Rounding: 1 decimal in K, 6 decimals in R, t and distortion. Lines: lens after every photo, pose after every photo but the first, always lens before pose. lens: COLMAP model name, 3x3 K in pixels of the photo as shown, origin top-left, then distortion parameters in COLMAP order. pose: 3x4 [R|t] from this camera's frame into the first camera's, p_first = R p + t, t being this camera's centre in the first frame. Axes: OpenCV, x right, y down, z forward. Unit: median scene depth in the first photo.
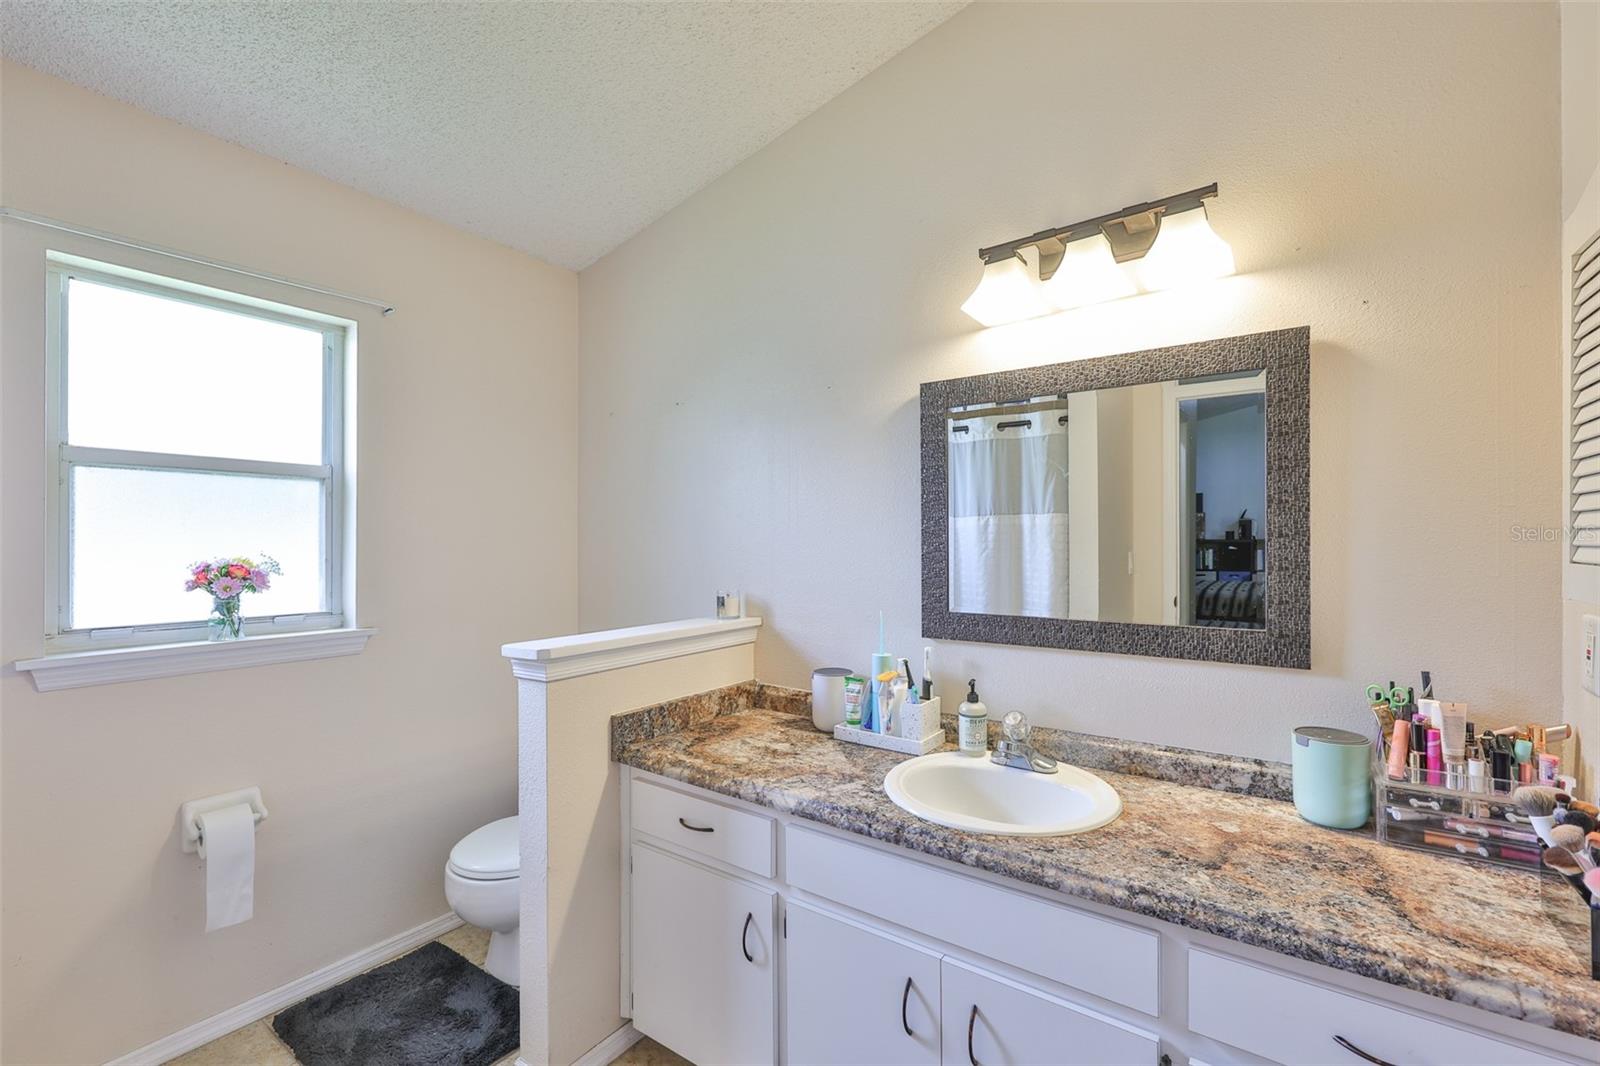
lens RADIAL K [[677.6, 0, 794.7], [0, 677.6, 534.7], [0, 0, 1]] dist [0.002173, 0.000133]
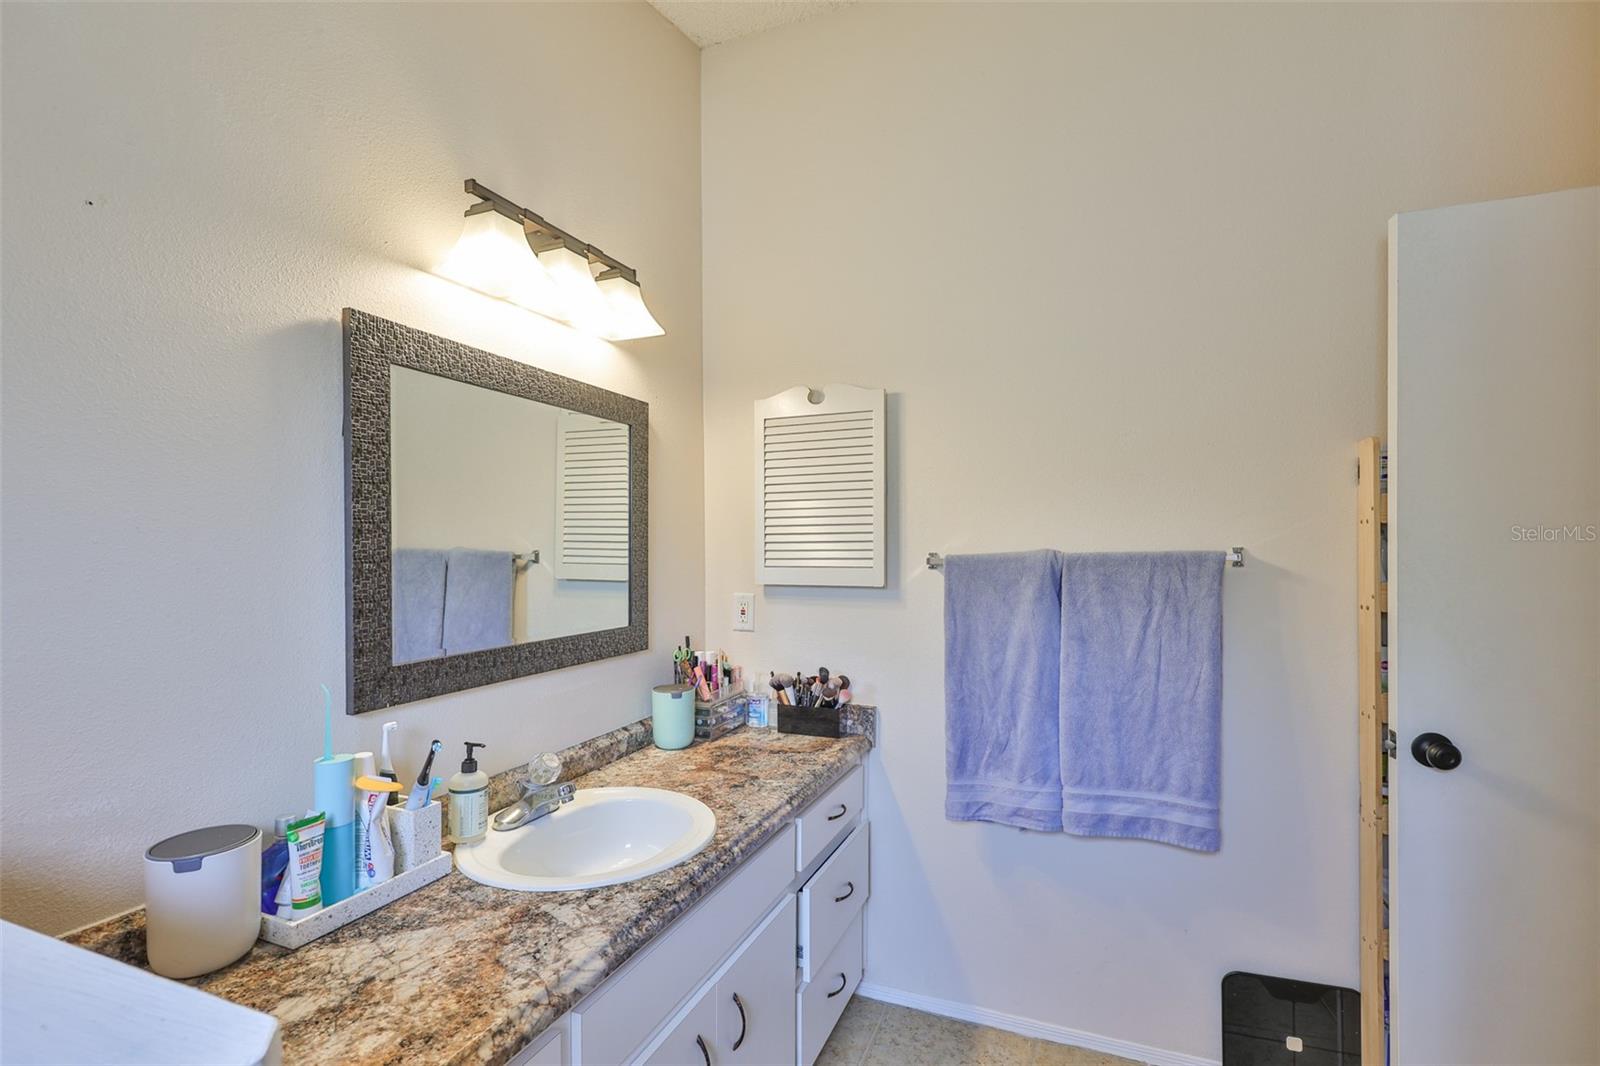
lens RADIAL K [[741.9, 0, 803.4], [0, 741.9, 550.6], [0, 0, 1]] dist [-0.001744, -0.000165]
pose [[-0.246374, 0.004659, 0.969164, -0.764241], [-0.002832, 0.999981, -0.005527, 0.003860], [-0.969171, -0.004106, -0.246356, 1.015945]]
